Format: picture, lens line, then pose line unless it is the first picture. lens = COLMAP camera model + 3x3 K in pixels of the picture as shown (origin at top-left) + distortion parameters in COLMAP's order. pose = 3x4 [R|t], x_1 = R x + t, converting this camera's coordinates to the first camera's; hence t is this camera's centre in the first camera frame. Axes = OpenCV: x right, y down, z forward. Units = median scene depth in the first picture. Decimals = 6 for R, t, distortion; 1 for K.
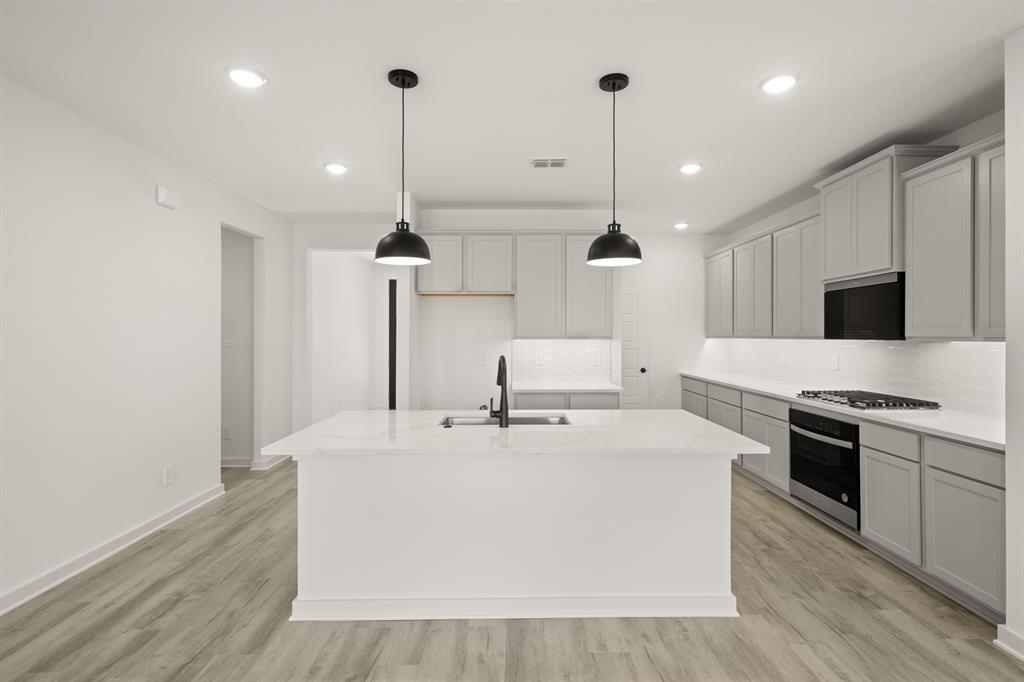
lens RADIAL K [[484.8, 0, 513.2], [0, 484.8, 330.6], [0, 0, 1]] dist [0.002041, 0.000189]
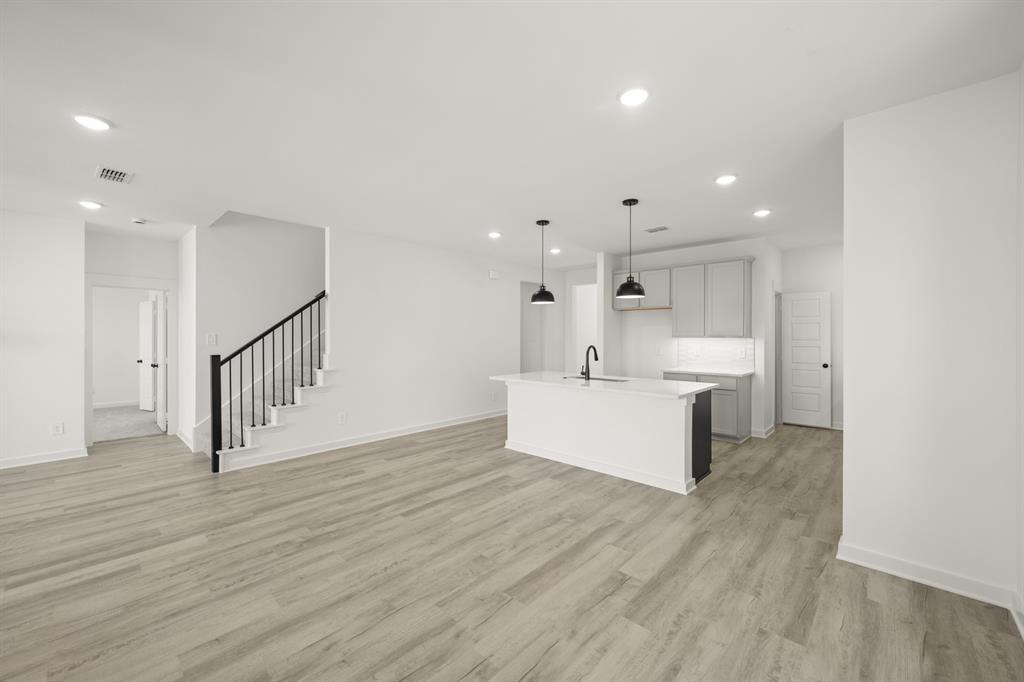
lens RADIAL K [[401.9, 0, 517.4], [0, 401.9, 330.4], [0, 0, 1]] dist [-0.003233, -0.000325]
pose [[0.730207, -0.006970, -0.683191, 0.886133], [0.006459, 0.999974, -0.003299, -0.006580], [0.683196, -0.002004, 0.730232, -0.420497]]
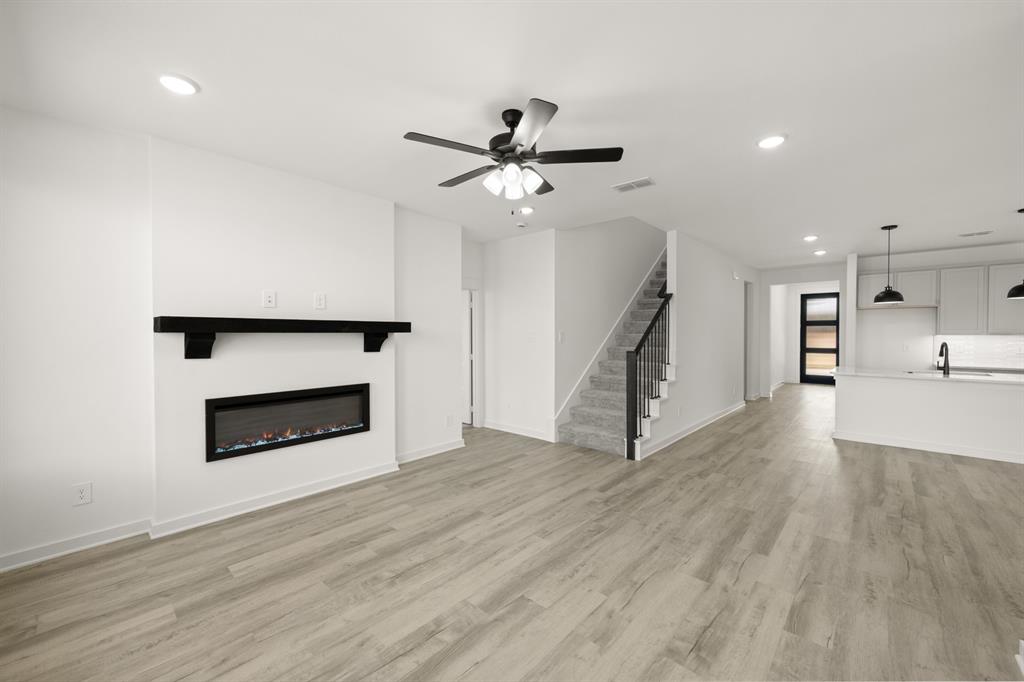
lens RADIAL K [[398.0, 0, 512.0], [0, 398.0, 341.0], [0, 0, 1]] dist [-0.006192, 0.000023]
pose [[0.724313, 0.016360, -0.689278, -0.201594], [0.007556, 0.999470, 0.031663, -0.025451], [0.689430, -0.028142, 0.723805, -1.578957]]
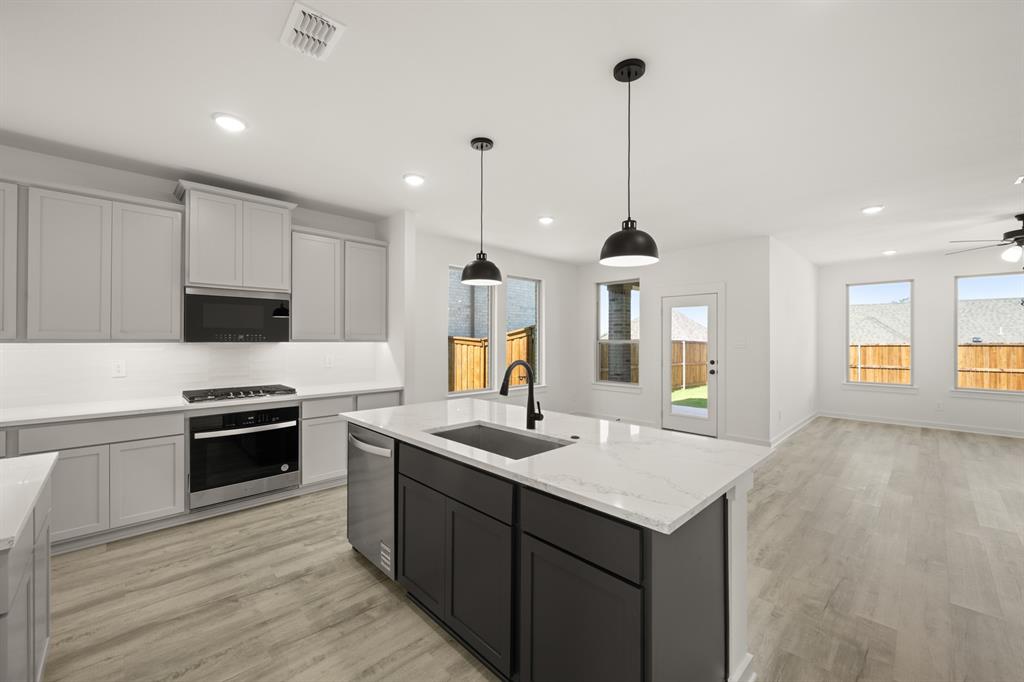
lens RADIAL K [[410.2, 0, 512.0], [0, 410.2, 341.0], [0, 0, 1]] dist [-0.000118, 0.000032]
pose [[-0.688353, -0.004530, 0.725362, -0.590855], [-0.010400, 0.999939, -0.003625, 0.015650], [-0.725301, -0.010039, -0.688358, 1.562304]]
